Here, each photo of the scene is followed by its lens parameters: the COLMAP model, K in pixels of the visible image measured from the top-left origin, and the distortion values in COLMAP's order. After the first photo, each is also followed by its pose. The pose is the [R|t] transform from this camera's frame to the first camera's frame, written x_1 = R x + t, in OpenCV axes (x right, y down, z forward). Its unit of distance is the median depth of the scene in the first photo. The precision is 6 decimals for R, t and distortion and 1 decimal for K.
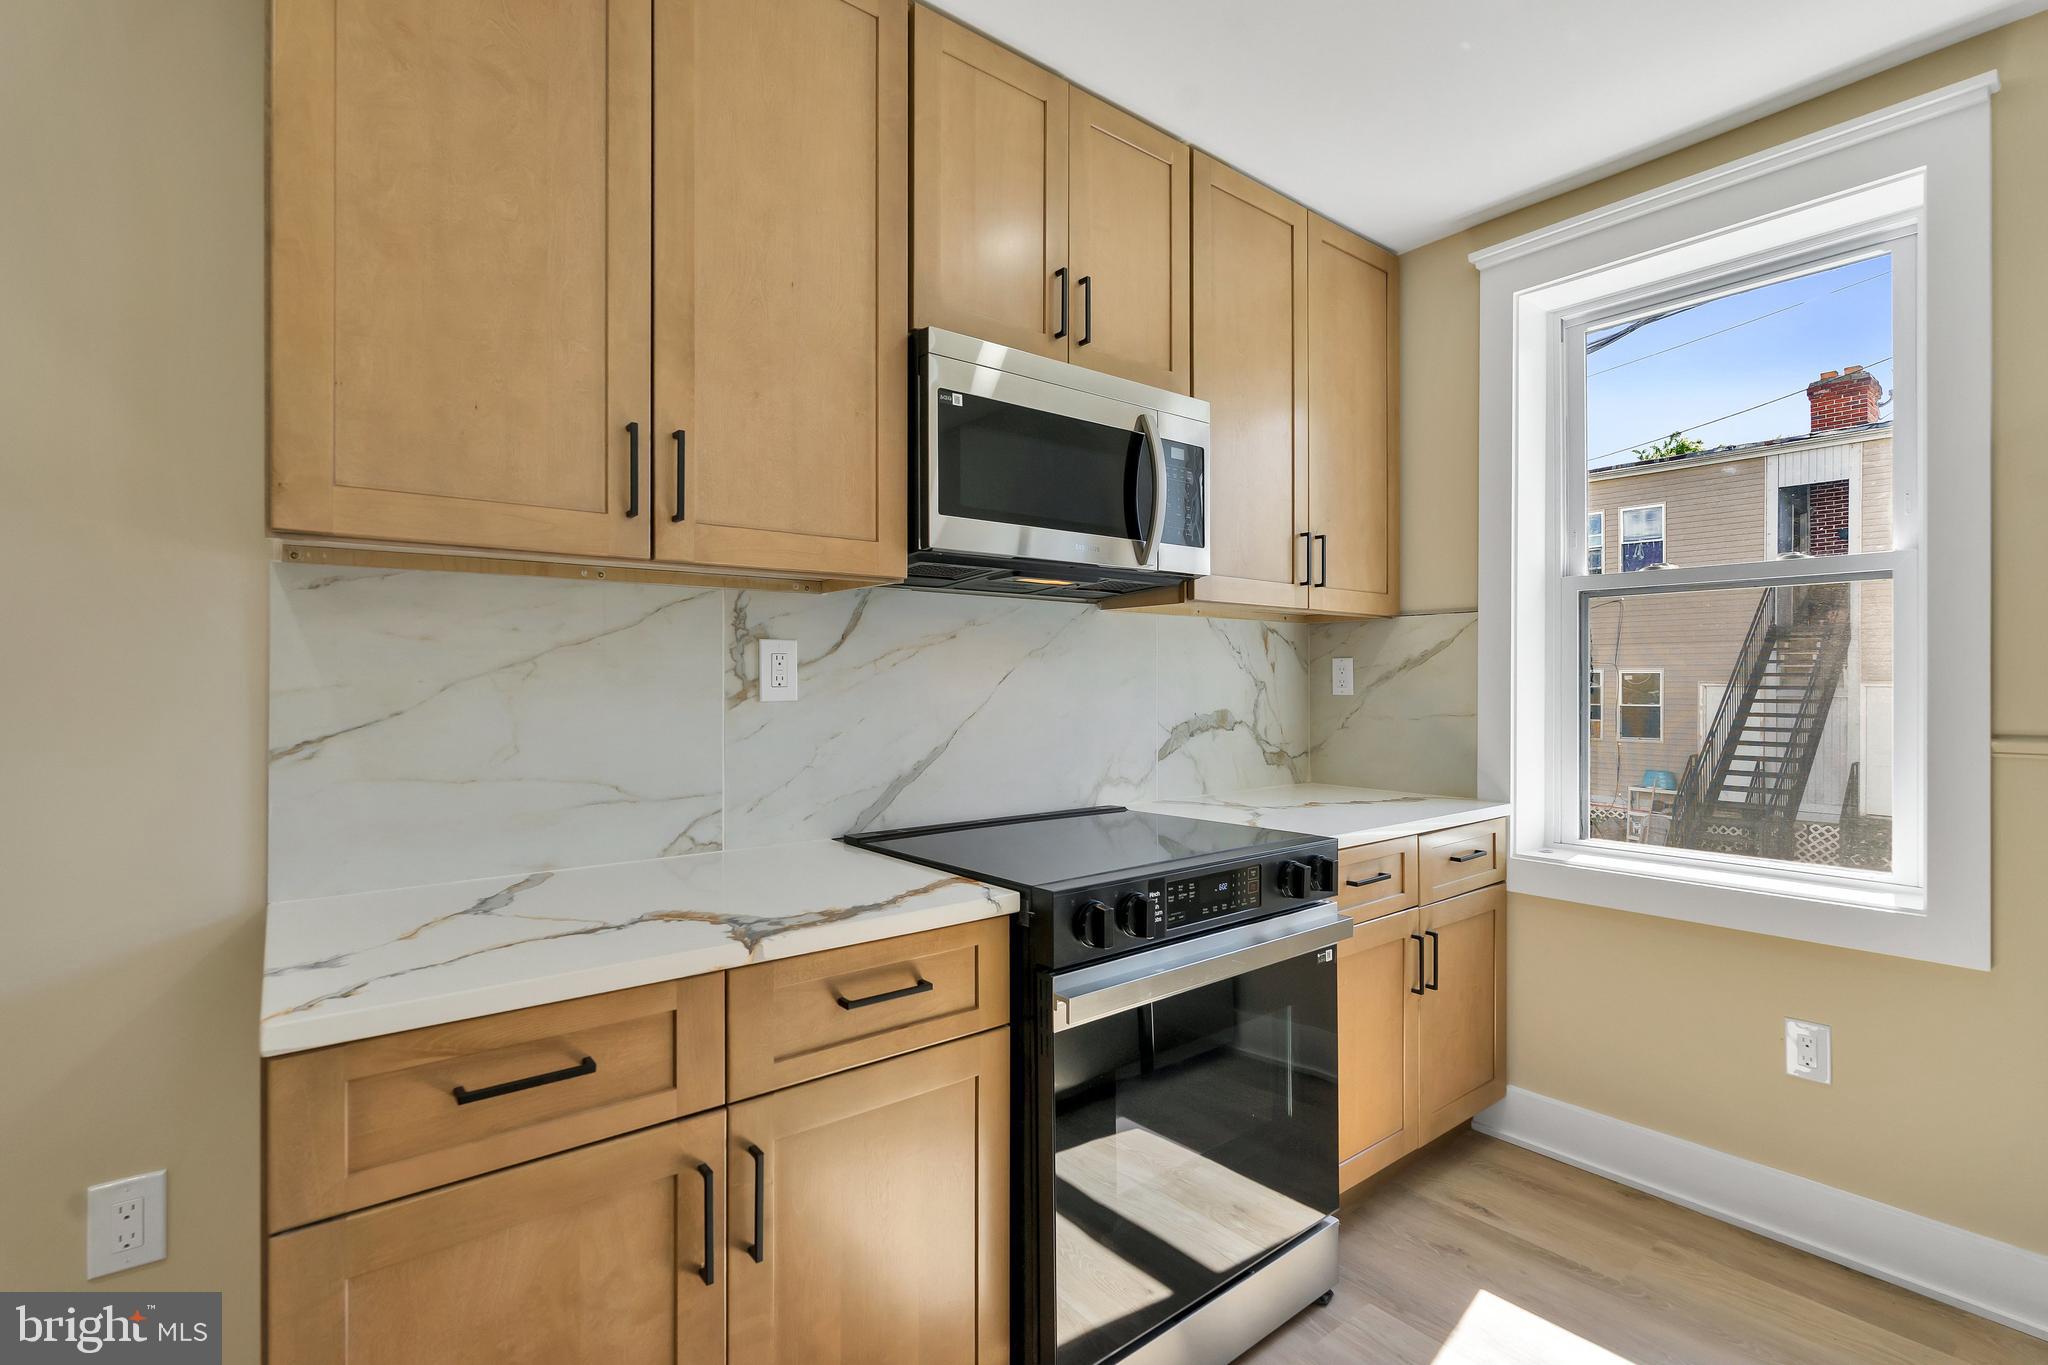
lens RADIAL K [[948.2, 0, 1024.9], [0, 948.2, 678.1], [0, 0, 1]] dist [-0.000424, 0.000578]
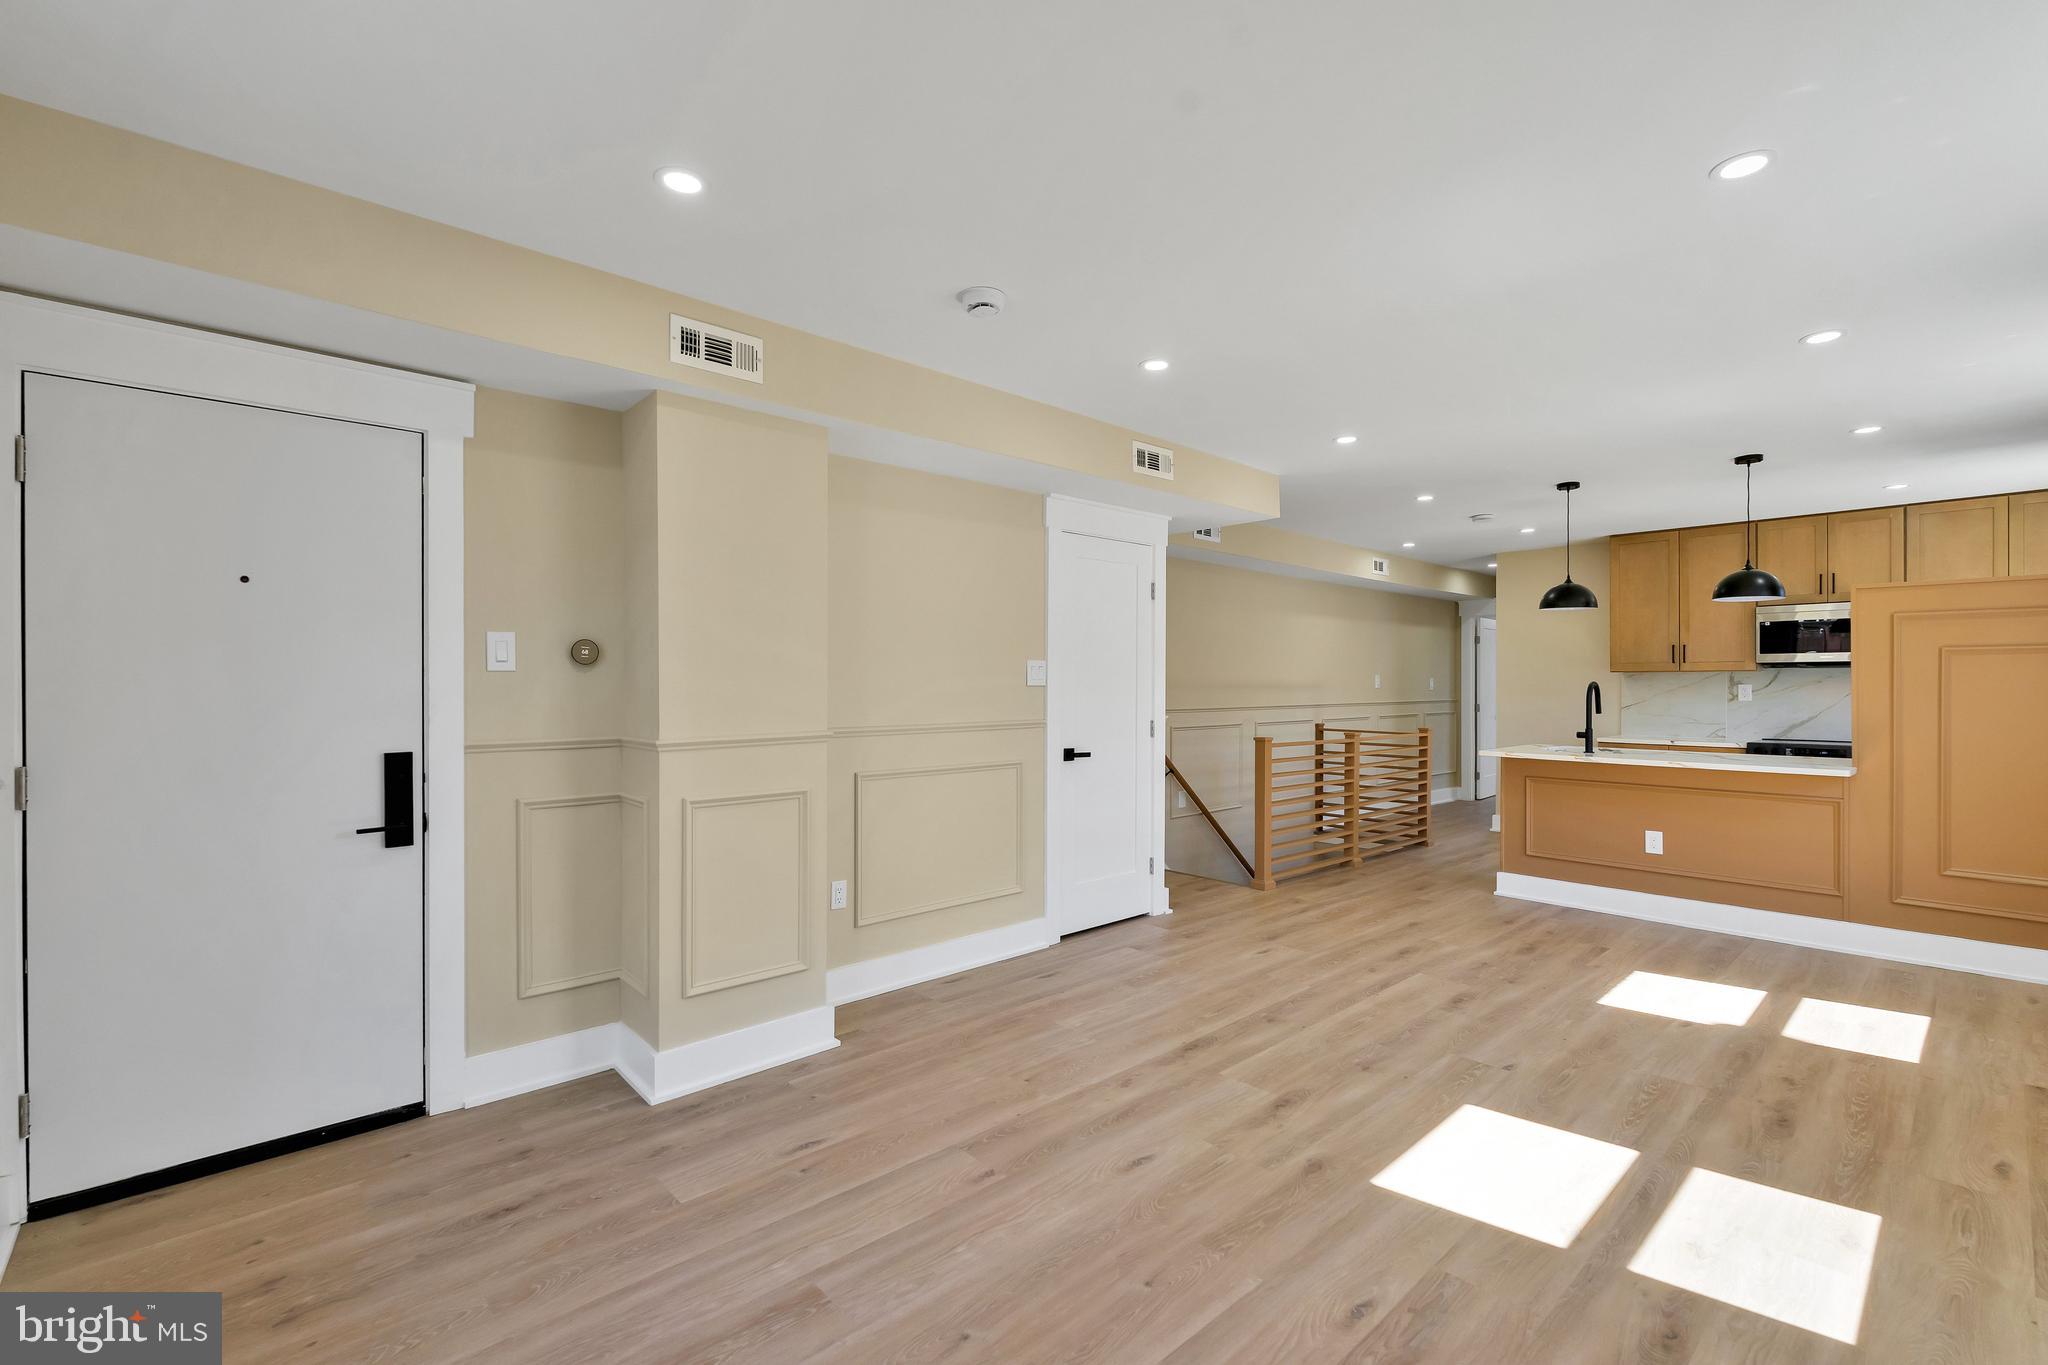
lens RADIAL K [[903.4, 0, 1021.1], [0, 903.4, 682.9], [0, 0, 1]] dist [-0.001270, -0.000058]
pose [[0.064199, -0.001531, -0.997936, 3.029855], [-0.002254, 0.999996, -0.001679, -0.033426], [0.997935, 0.002357, 0.064195, -2.024248]]
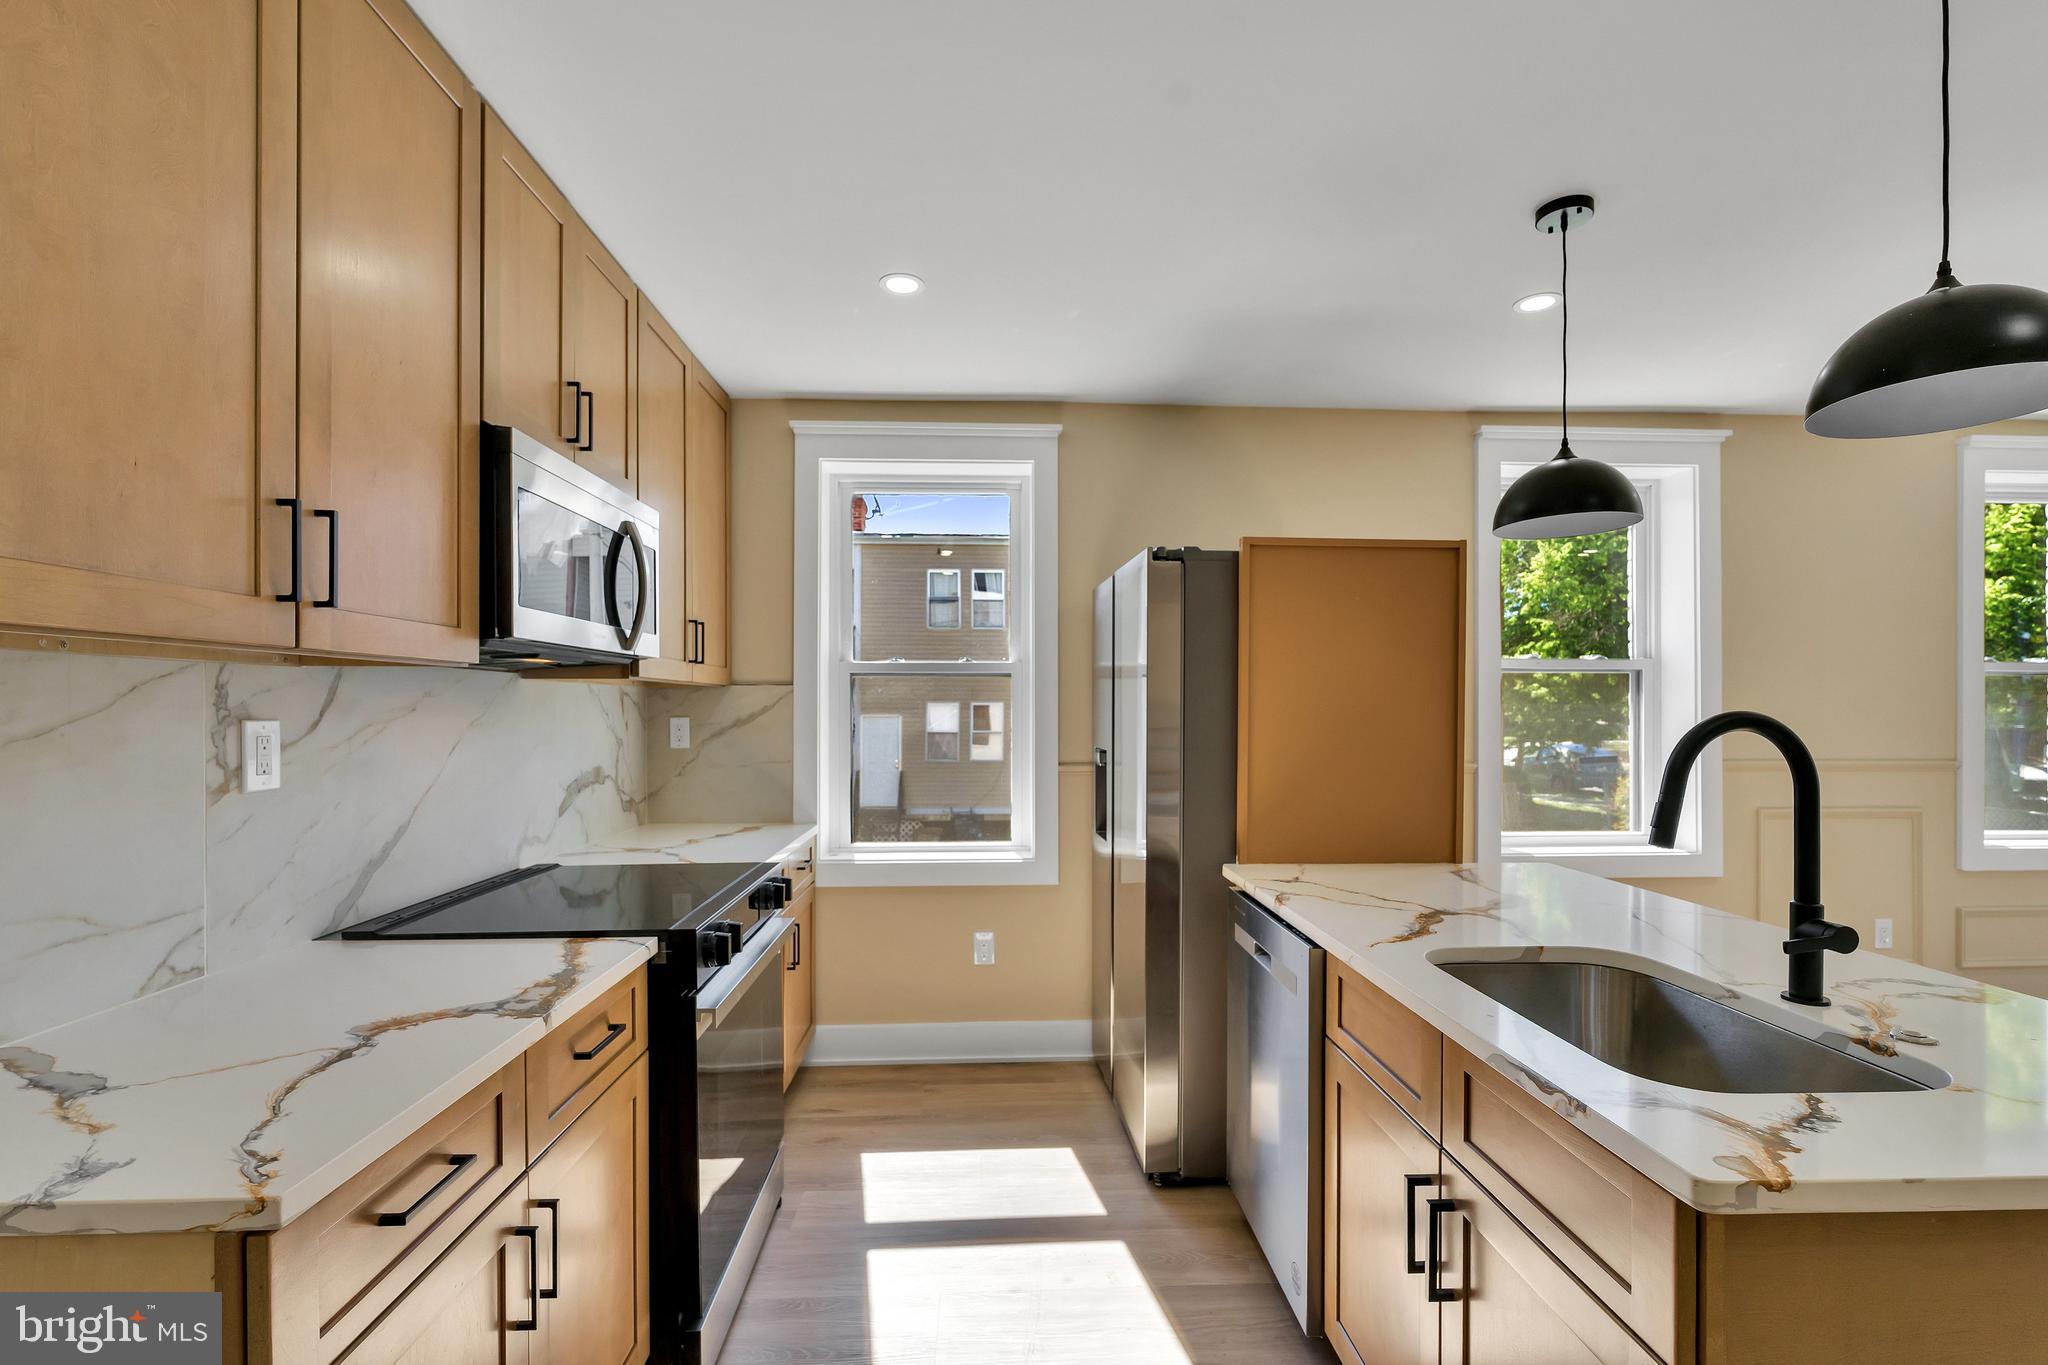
lens RADIAL K [[912.9, 0, 1022.6], [0, 912.9, 710.0], [0, 0, 1]] dist [-0.000214, 0.000066]
pose [[0.593727, -0.001913, 0.804664, -0.504367], [-0.001474, 0.999993, 0.003465, -0.052223], [-0.804665, -0.003243, 0.593720, -0.052298]]
